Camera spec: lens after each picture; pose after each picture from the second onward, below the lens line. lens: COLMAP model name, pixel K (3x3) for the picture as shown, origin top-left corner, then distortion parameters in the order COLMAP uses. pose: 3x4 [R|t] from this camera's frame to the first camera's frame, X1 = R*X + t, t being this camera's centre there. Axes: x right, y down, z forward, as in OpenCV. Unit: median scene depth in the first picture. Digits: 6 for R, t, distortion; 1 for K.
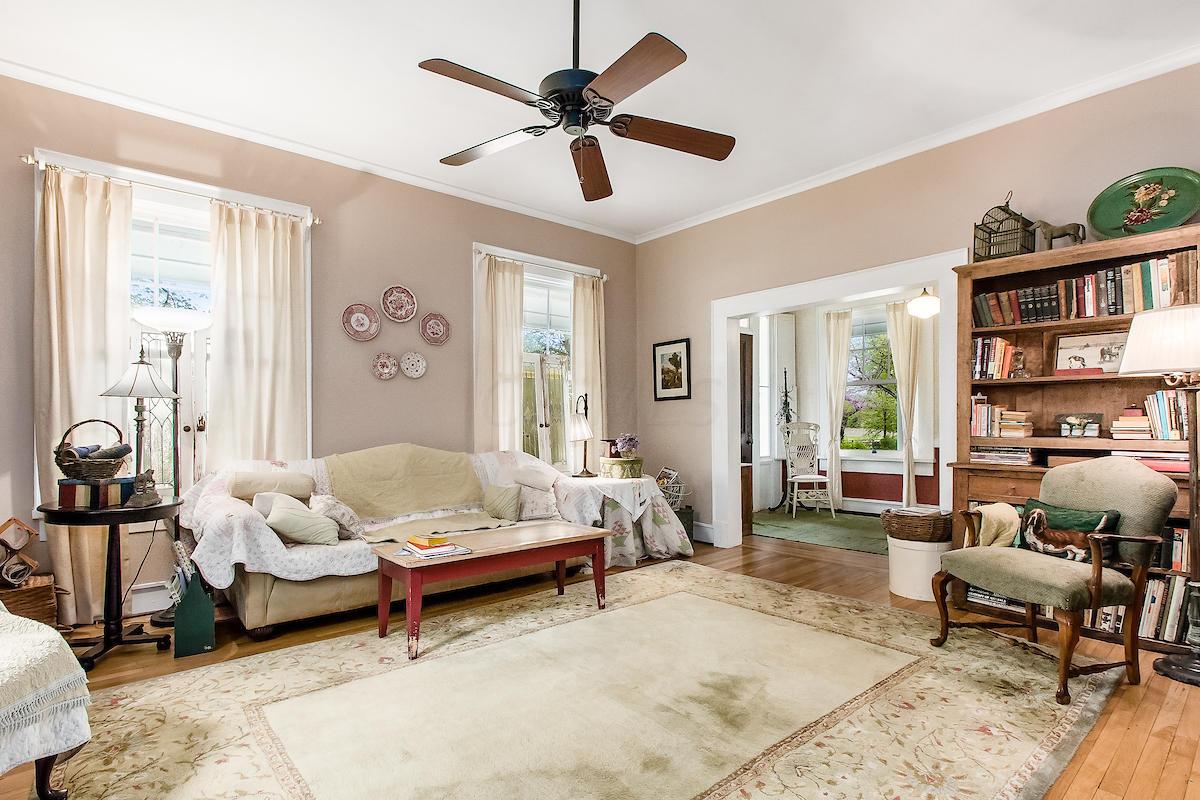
lens RADIAL K [[566.6, 0, 612.9], [0, 566.6, 428.9], [0, 0, 1]] dist [-0.000256, -0.002479]
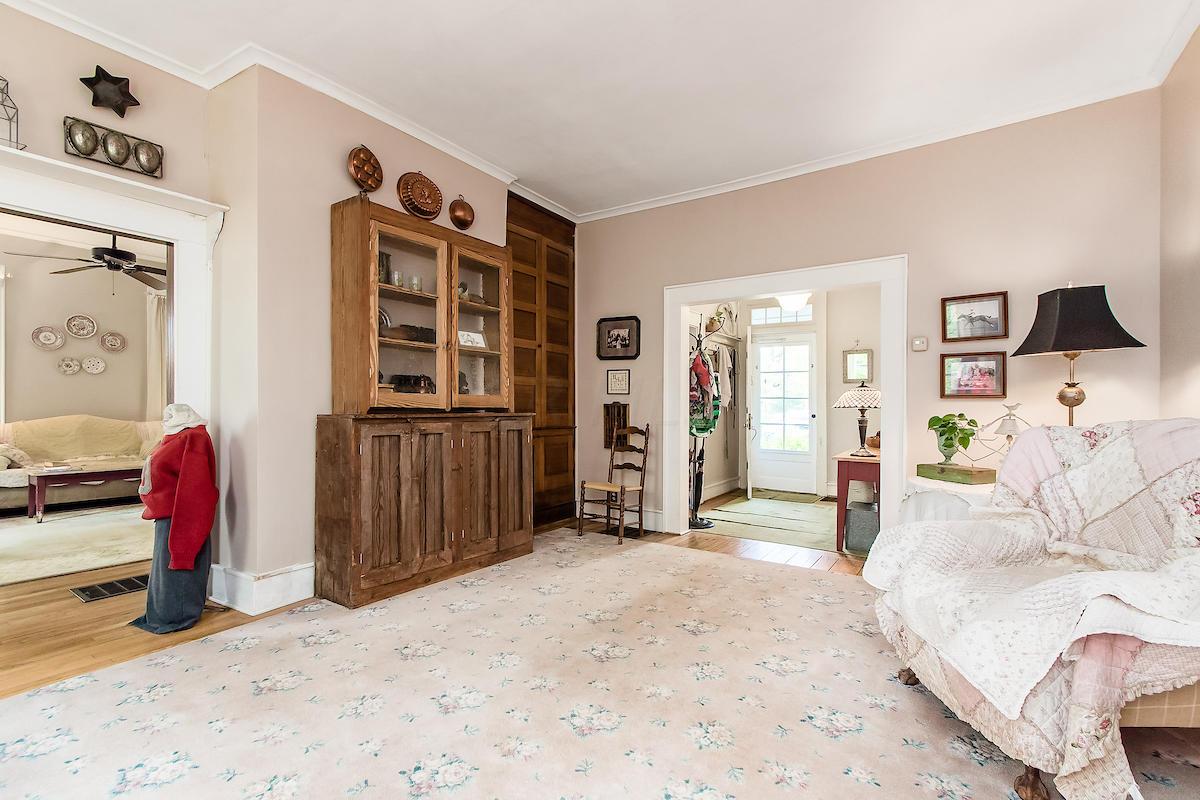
lens RADIAL K [[524.3, 0, 613.3], [0, 524.3, 409.9], [0, 0, 1]] dist [0.002585, -0.001591]
pose [[0.967552, 0.011127, 0.252428, 0.716853], [-0.013899, 0.999861, 0.009201, -0.023136], [-0.252291, -0.012411, 0.967572, -0.821852]]
